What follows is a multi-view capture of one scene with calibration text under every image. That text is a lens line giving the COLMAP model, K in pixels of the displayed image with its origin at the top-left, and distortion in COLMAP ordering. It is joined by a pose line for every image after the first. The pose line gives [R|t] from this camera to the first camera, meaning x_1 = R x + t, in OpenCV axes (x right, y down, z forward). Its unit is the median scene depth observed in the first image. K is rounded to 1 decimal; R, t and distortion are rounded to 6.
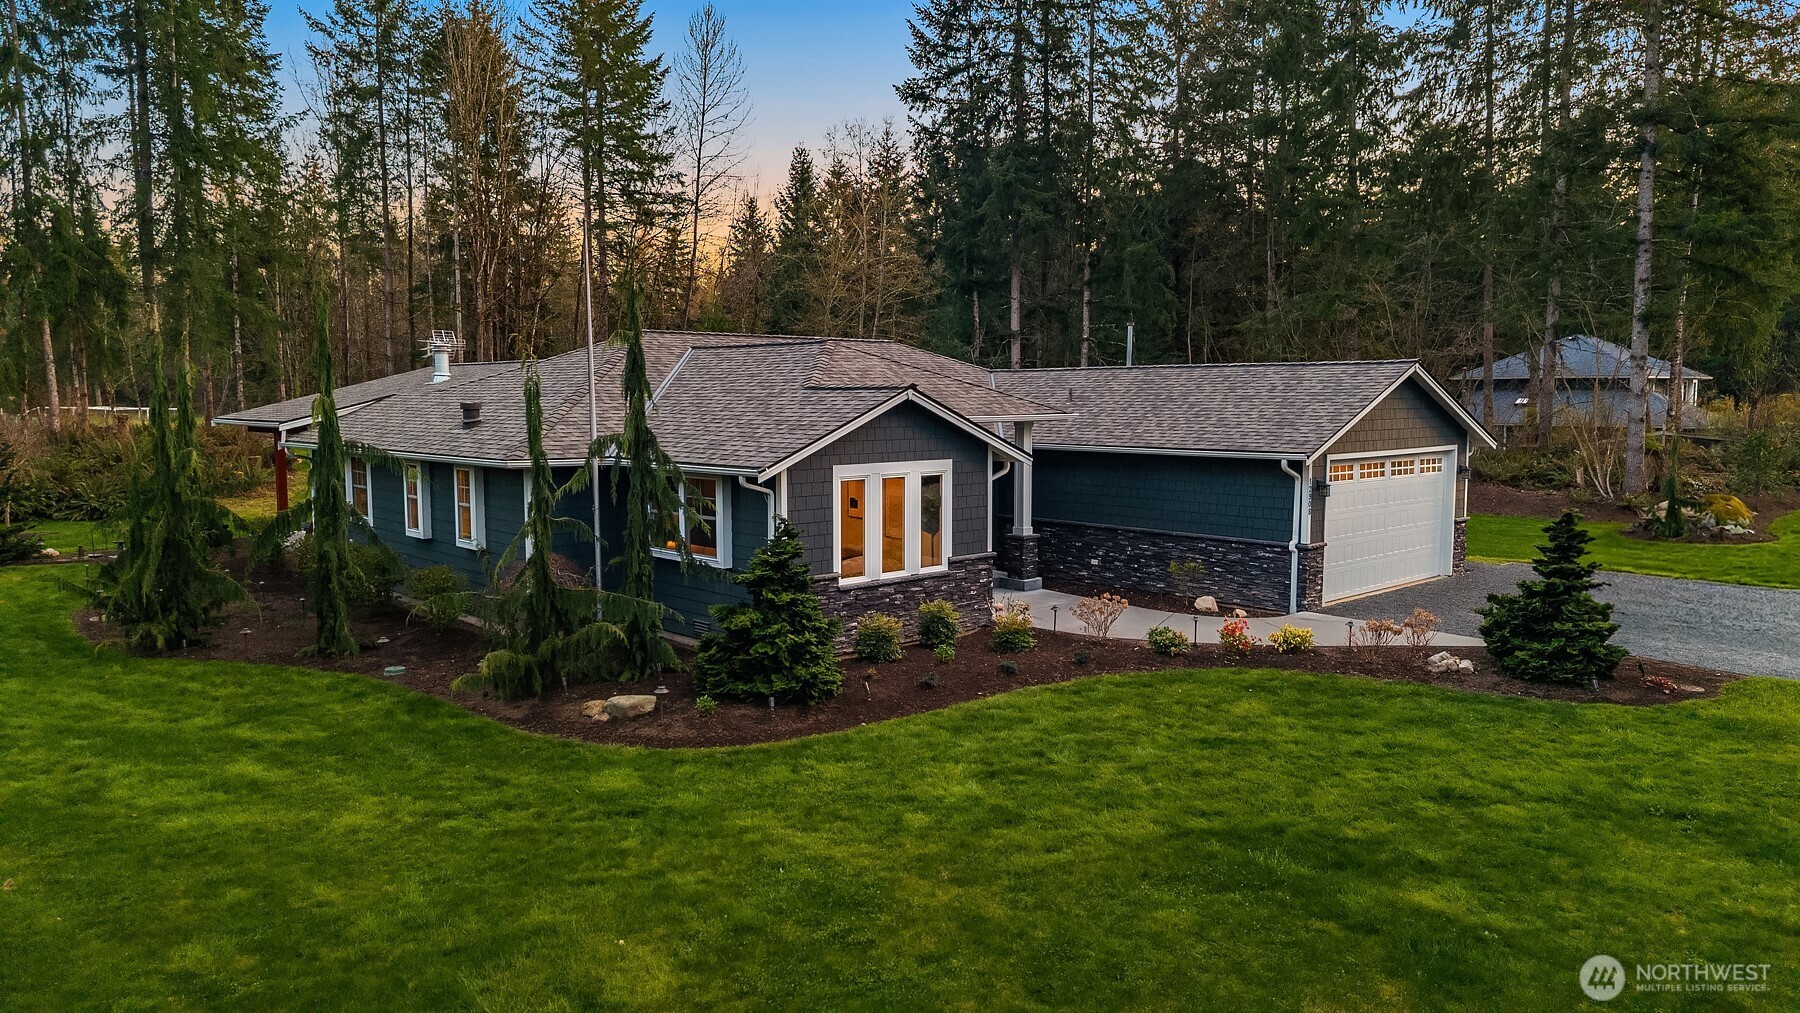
lens RADIAL K [[1220.8, 0, 905.2], [0, 1220.8, 506.0], [0, 0, 1]] dist [0.012004, -0.015191]
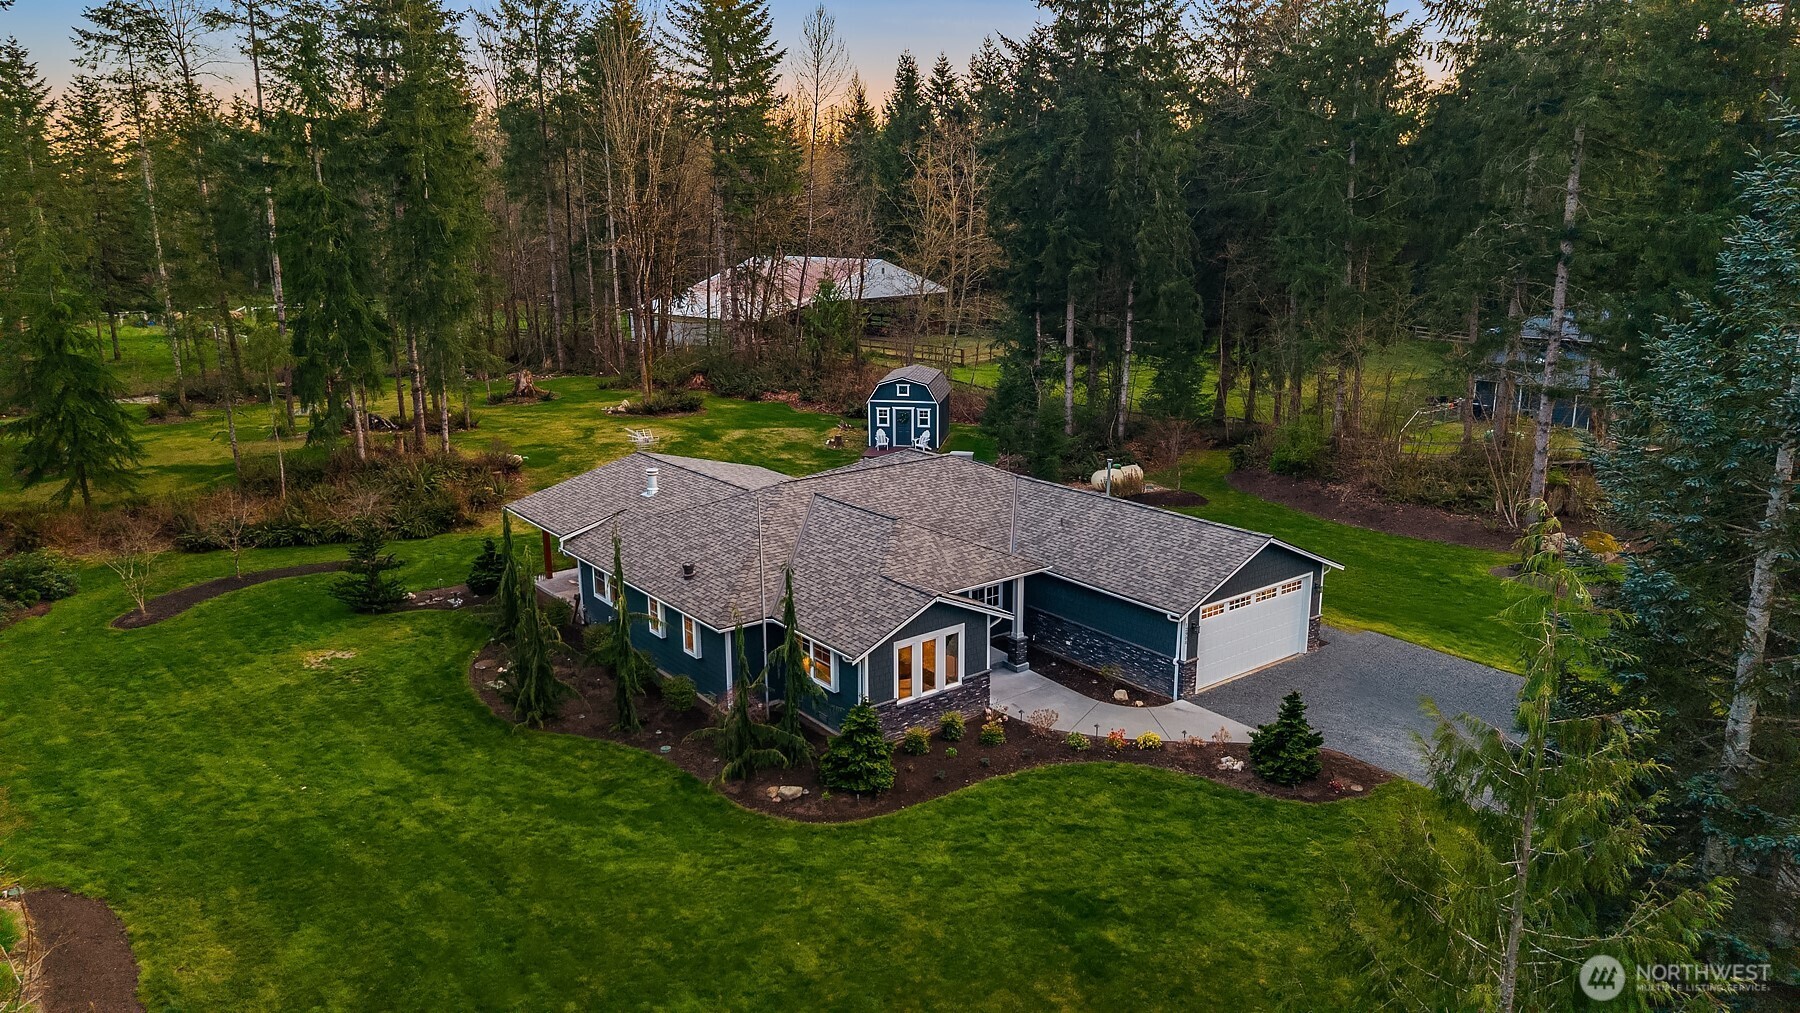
lens RADIAL K [[1220.8, 0, 895.5], [0, 1220.8, 507.6], [0, 0, 1]] dist [0.012004, -0.015191]
pose [[0.995029, 0.016381, -0.098224, 0.142962], [-0.001269, 0.988382, 0.151982, -0.615431], [0.099573, -0.151102, 0.983490, -0.916070]]
